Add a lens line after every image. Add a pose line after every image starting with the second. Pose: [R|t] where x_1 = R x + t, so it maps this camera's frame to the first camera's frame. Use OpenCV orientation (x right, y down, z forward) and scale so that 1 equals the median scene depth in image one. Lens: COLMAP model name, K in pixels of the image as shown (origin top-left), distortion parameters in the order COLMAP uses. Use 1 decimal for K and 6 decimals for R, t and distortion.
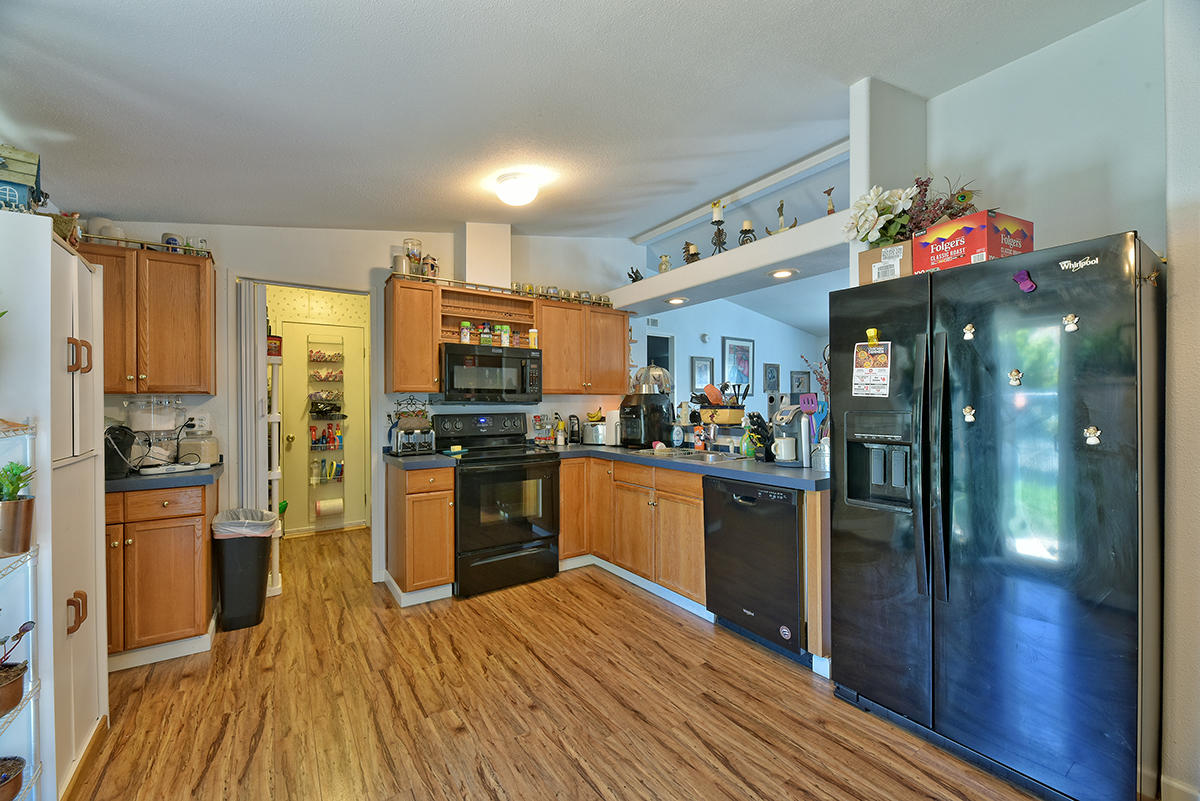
lens RADIAL K [[483.4, 0, 601.1], [0, 483.4, 402.6], [0, 0, 1]] dist [-0.001034, -0.002080]
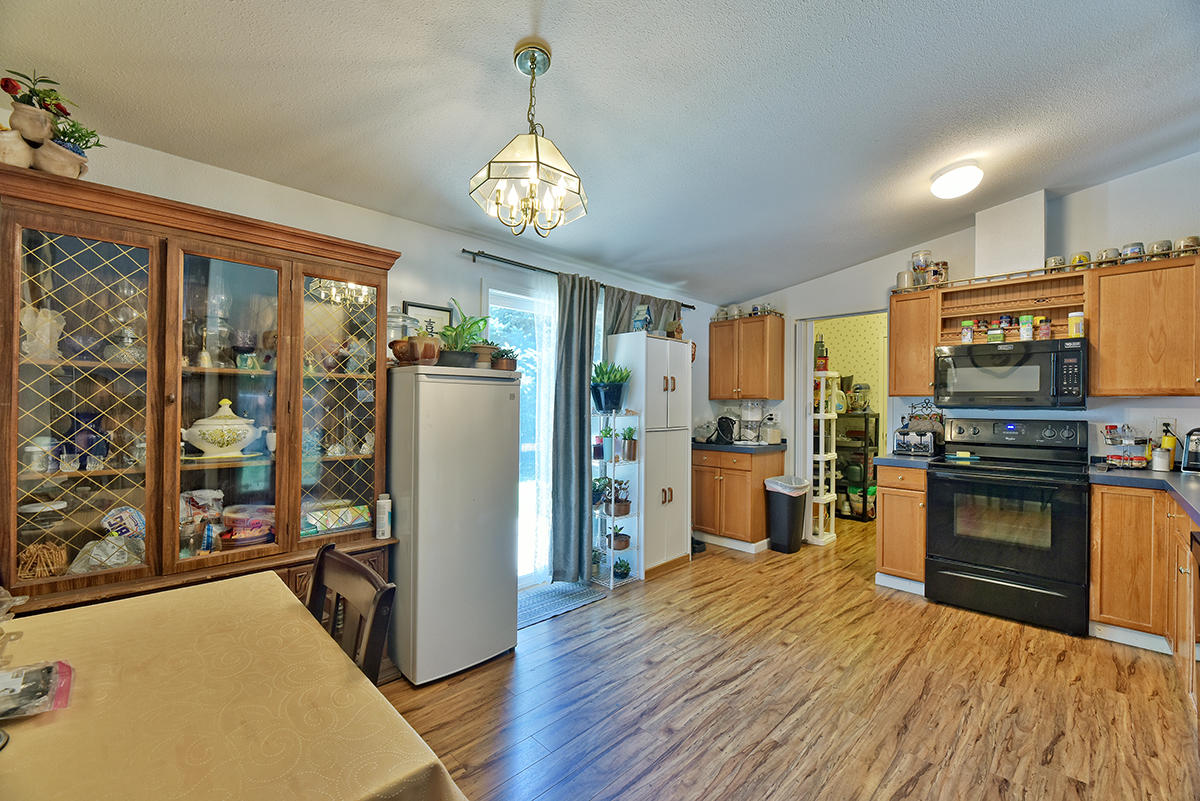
lens RADIAL K [[483.4, 0, 597.9], [0, 483.4, 403.2], [0, 0, 1]] dist [-0.001034, -0.002080]
pose [[0.177184, 0.004241, -0.984169, 0.709362], [-0.006532, 0.999974, 0.003133, -0.006540], [0.984156, 0.005873, 0.177207, 0.169086]]
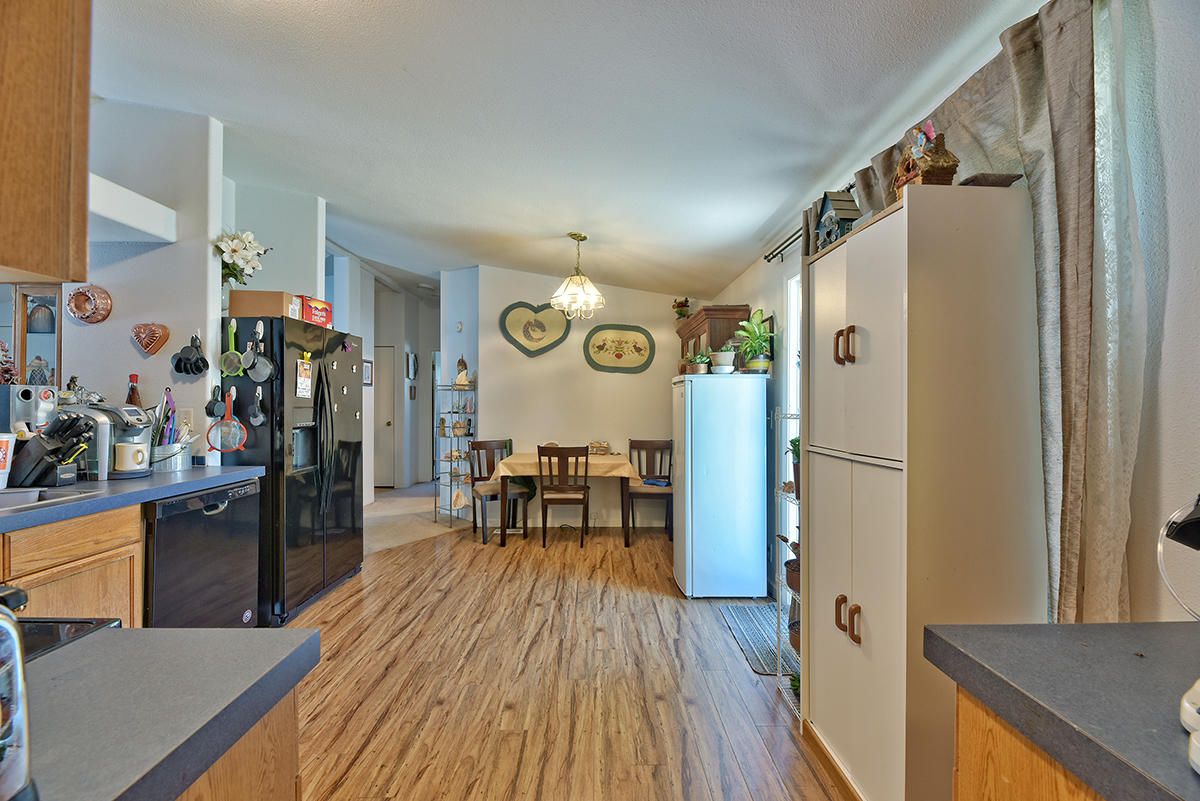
lens RADIAL K [[483.4, 0, 604.8], [0, 483.4, 401.0], [0, 0, 1]] dist [-0.001034, -0.002080]
pose [[-0.837382, 0.006802, 0.546576, -0.774411], [0.002128, 0.999956, -0.009185, 0.011414], [-0.546615, -0.006528, -0.837359, 1.309933]]
